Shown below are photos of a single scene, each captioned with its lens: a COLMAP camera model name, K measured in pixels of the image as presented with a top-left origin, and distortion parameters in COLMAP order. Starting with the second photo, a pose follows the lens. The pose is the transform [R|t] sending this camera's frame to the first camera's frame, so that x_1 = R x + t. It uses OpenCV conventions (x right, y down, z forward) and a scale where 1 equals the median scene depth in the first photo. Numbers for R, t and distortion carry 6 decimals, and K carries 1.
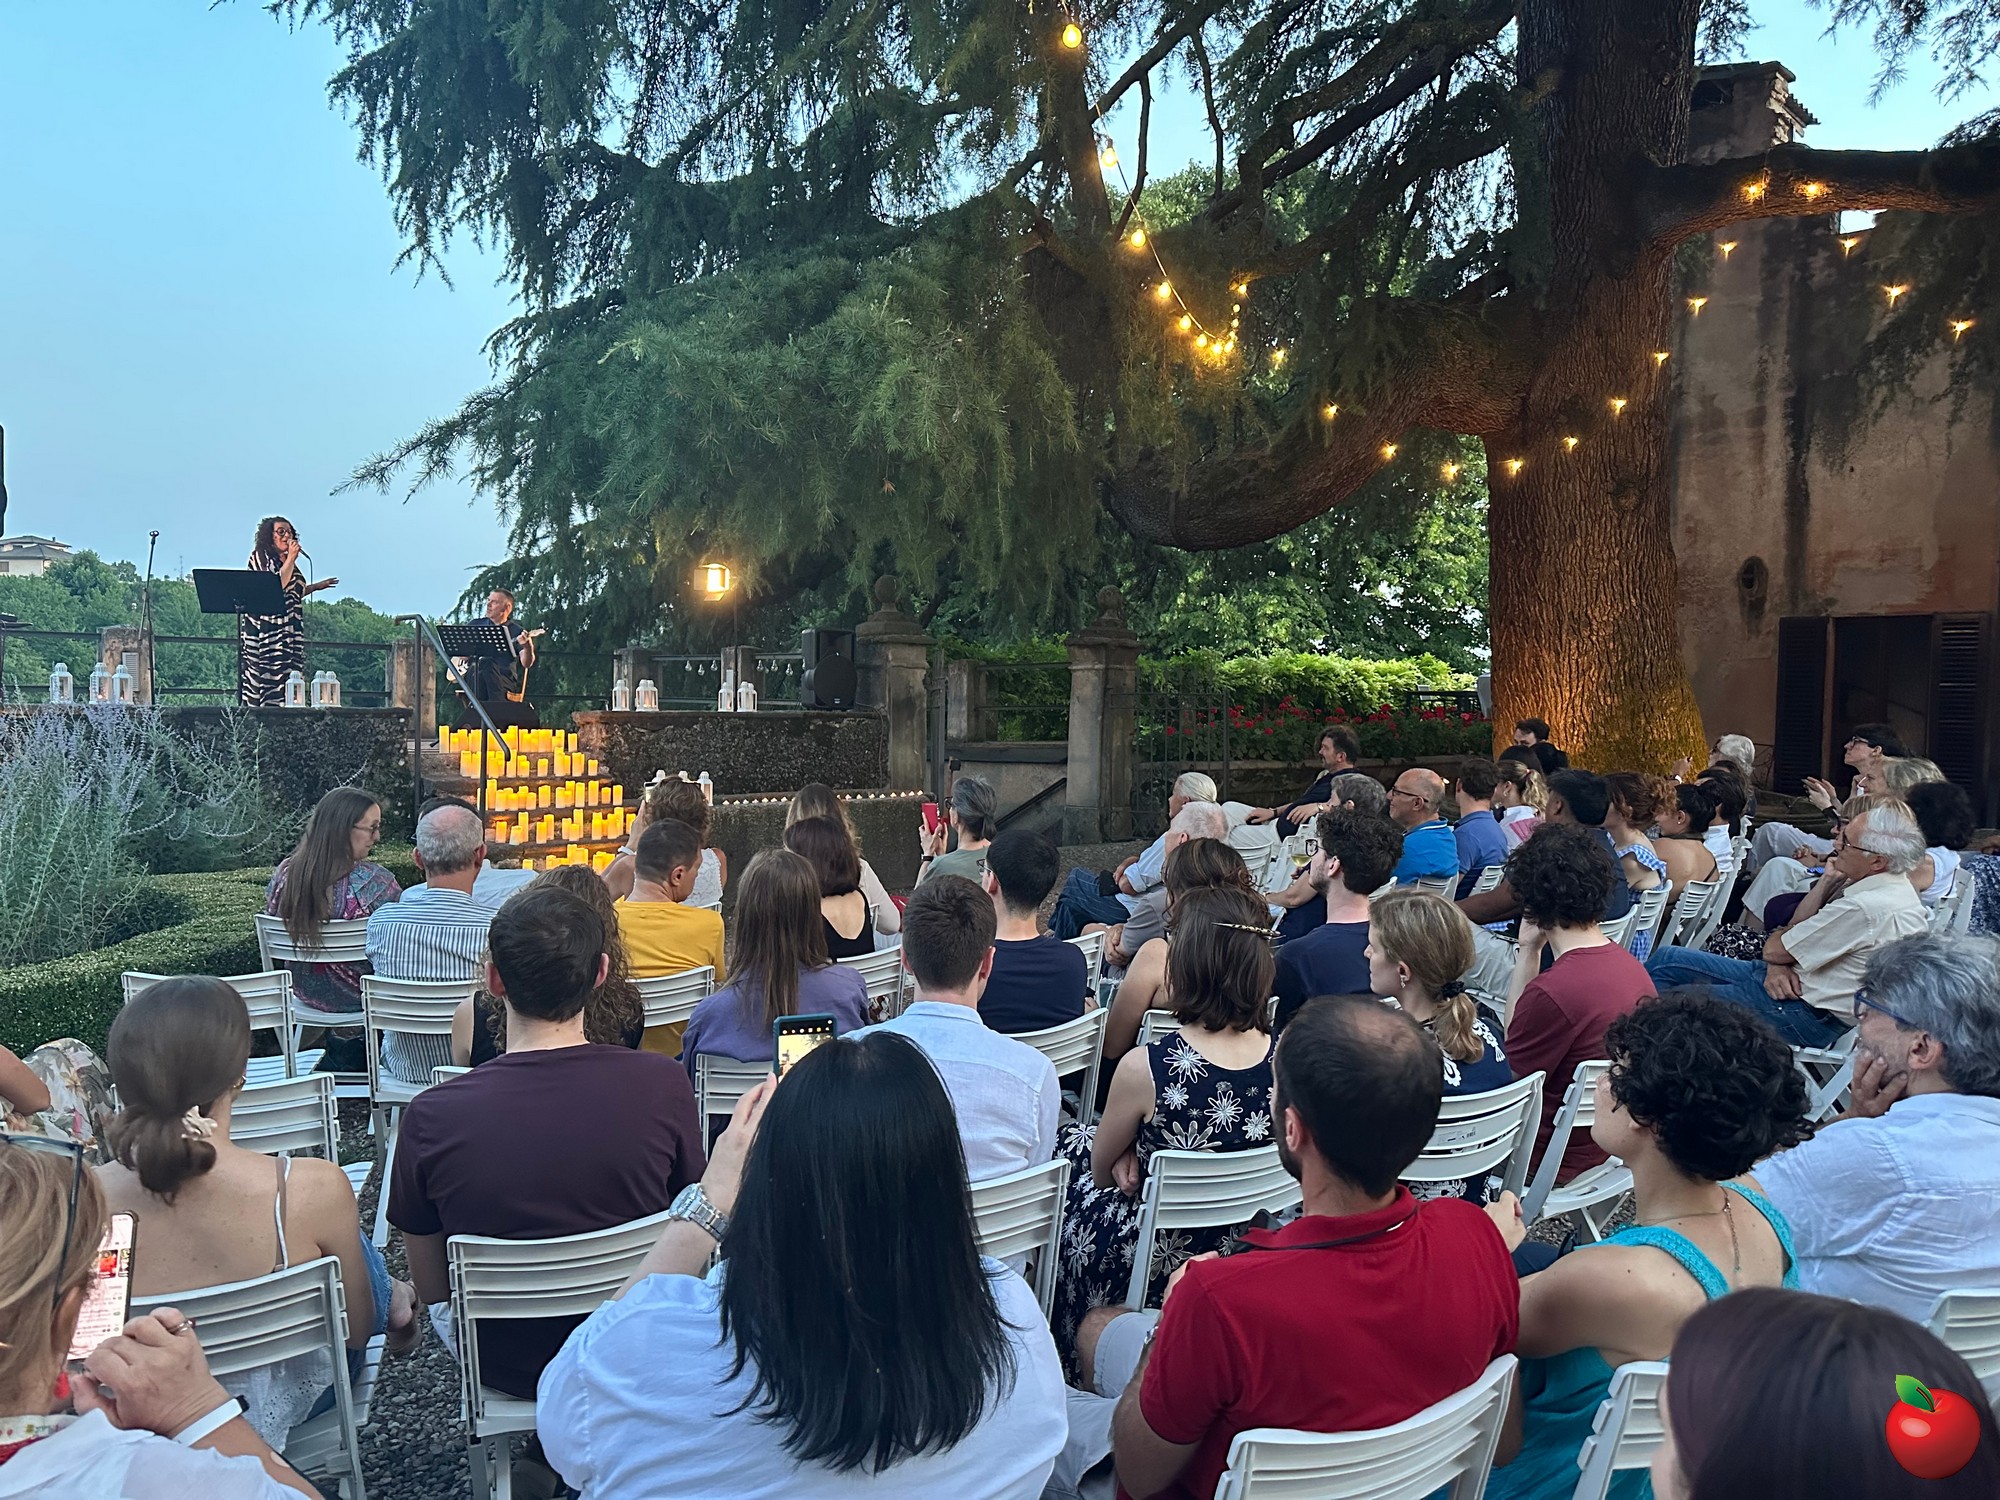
lens RADIAL K [[1401.8, 0, 993.7], [0, 1401.8, 773.5], [0, 0, 1]] dist [0.018171, -0.033387]
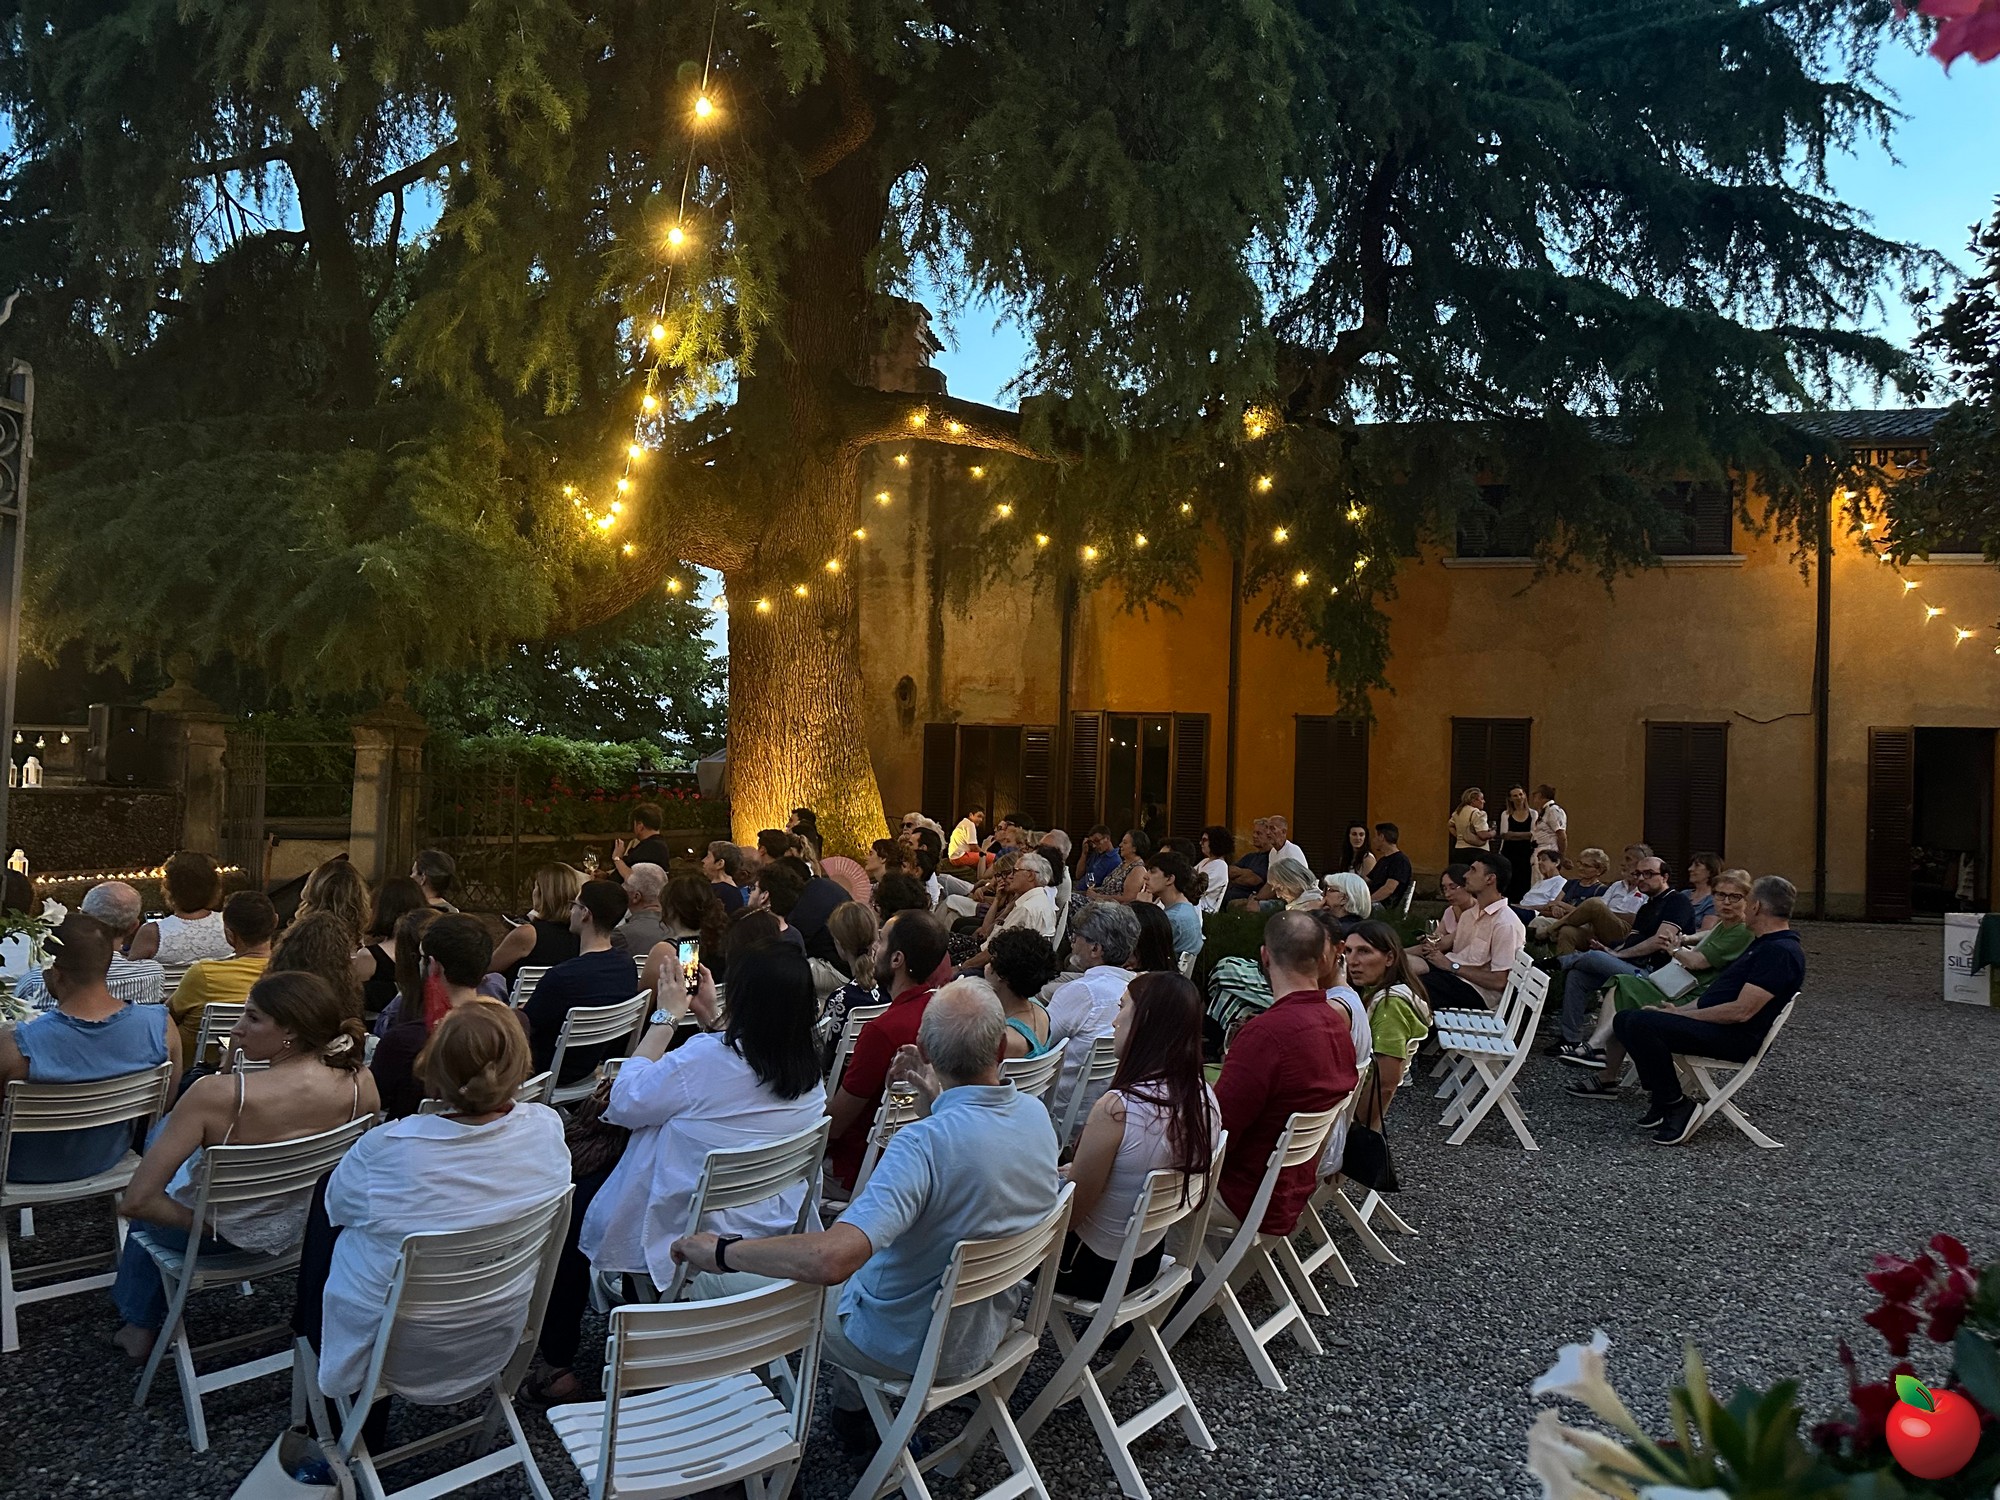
lens RADIAL K [[1400.8, 0, 988.1], [0, 1400.8, 758.5], [0, 0, 1]] dist [0.184257, -0.303597]
pose [[0.835379, 0.024804, 0.549114, -0.134939], [0.009231, 0.998207, -0.059133, 0.000454], [-0.549596, 0.054468, 0.833653, -0.154058]]
